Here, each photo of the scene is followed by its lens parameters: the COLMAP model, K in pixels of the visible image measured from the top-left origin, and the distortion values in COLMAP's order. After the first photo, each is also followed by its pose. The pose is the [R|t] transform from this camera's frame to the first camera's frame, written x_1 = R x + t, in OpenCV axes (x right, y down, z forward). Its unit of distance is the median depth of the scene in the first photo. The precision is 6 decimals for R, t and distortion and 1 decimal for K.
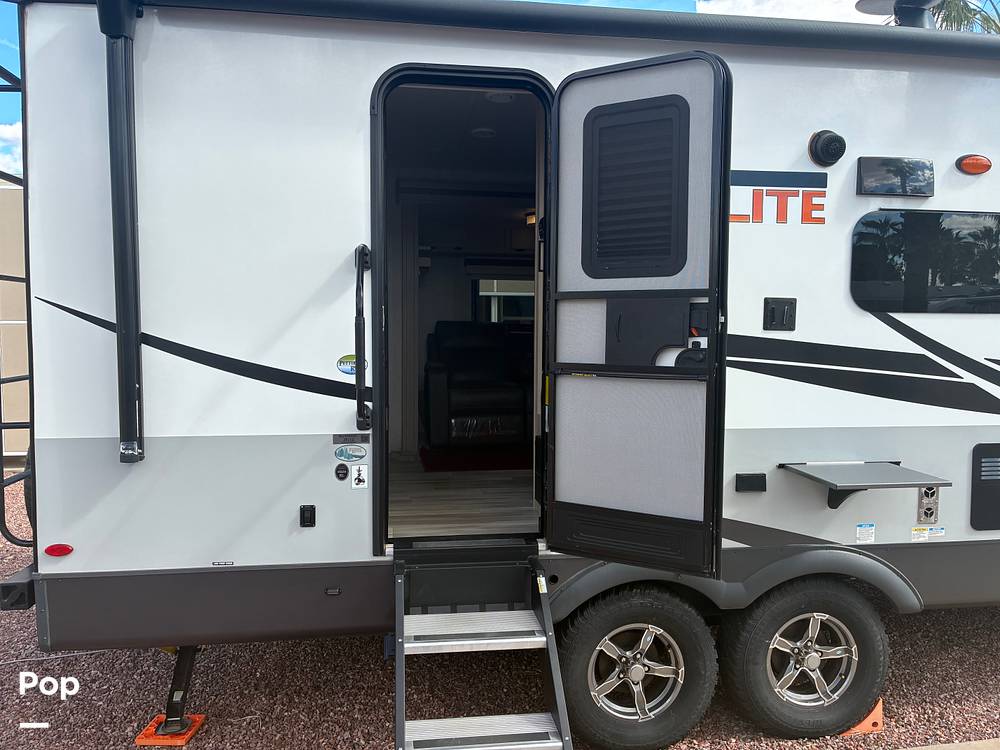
lens RADIAL K [[755.0, 0, 499.3], [0, 755.0, 376.9], [0, 0, 1]] dist [0.055420, -0.000783]
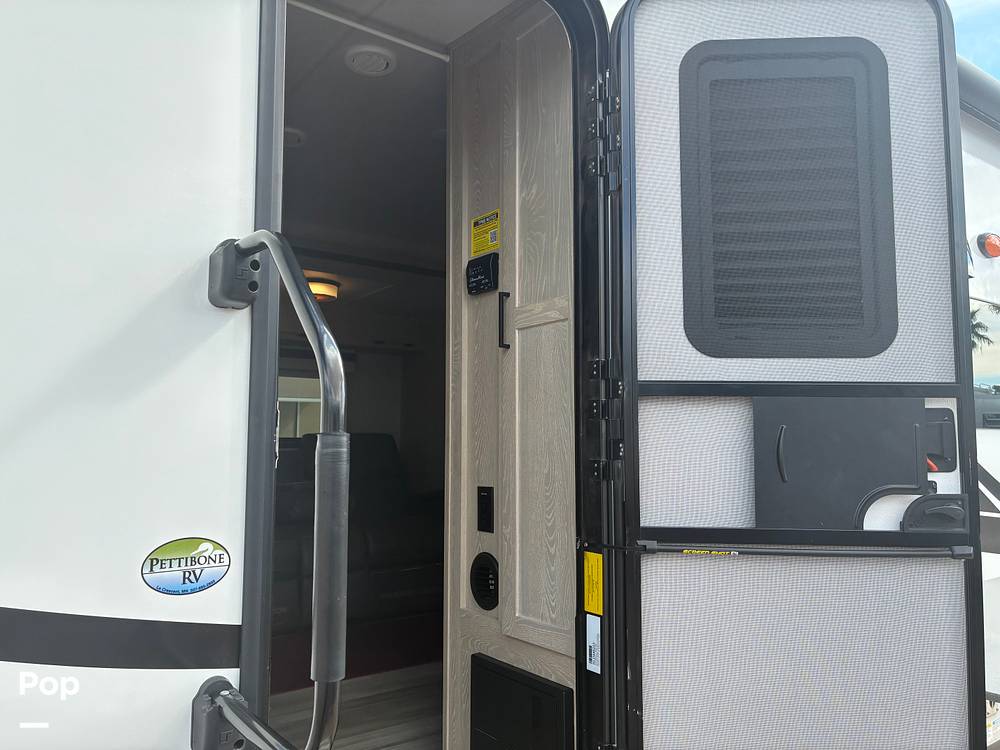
lens RADIAL K [[755.0, 0, 502.6], [0, 755.0, 377.6], [0, 0, 1]] dist [0.055420, -0.000783]
pose [[0.877474, 0.037527, 0.478154, -0.246468], [0.030916, 0.990436, -0.134466, -0.052099], [-0.478627, 0.132773, 0.867921, 0.628035]]
